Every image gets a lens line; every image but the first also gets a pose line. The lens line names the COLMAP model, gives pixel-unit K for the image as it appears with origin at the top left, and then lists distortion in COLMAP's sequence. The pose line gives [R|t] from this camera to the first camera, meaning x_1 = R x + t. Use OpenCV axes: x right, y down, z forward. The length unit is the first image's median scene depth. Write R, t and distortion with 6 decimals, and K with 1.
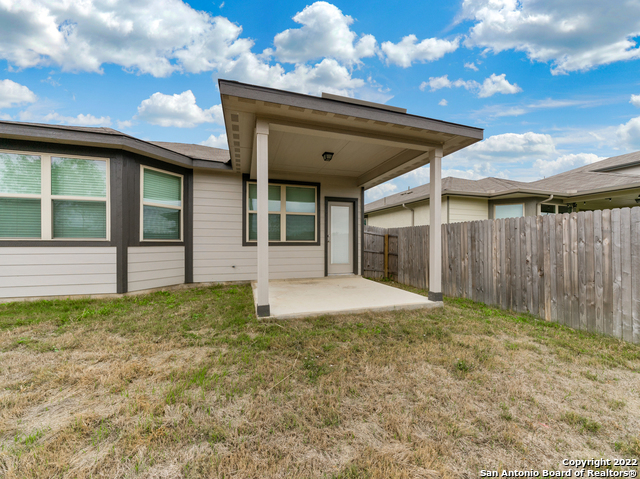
lens RADIAL K [[249.7, 0, 321.9], [0, 249.7, 245.1], [0, 0, 1]] dist [-0.003680, -0.000153]
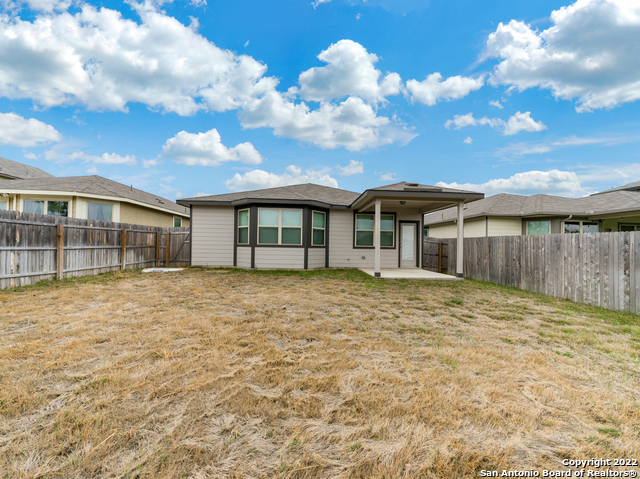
lens RADIAL K [[249.7, 0, 321.9], [0, 249.7, 245.1], [0, 0, 1]] dist [-0.003680, -0.000153]
pose [[0.972289, 0.014102, -0.233356, -0.111632], [-0.017497, 0.999769, -0.012485, 0.004696], [0.233127, 0.016222, 0.972311, -0.861571]]
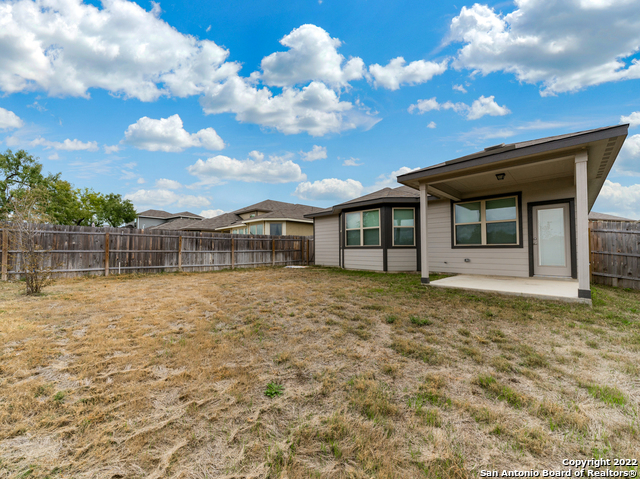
lens RADIAL K [[249.7, 0, 321.9], [0, 249.7, 245.1], [0, 0, 1]] dist [-0.003680, -0.000153]
pose [[0.449675, -0.019046, -0.892989, 0.636120], [-0.001372, 0.999757, -0.022014, 0.016697], [0.893191, 0.011124, 0.449540, -0.319122]]
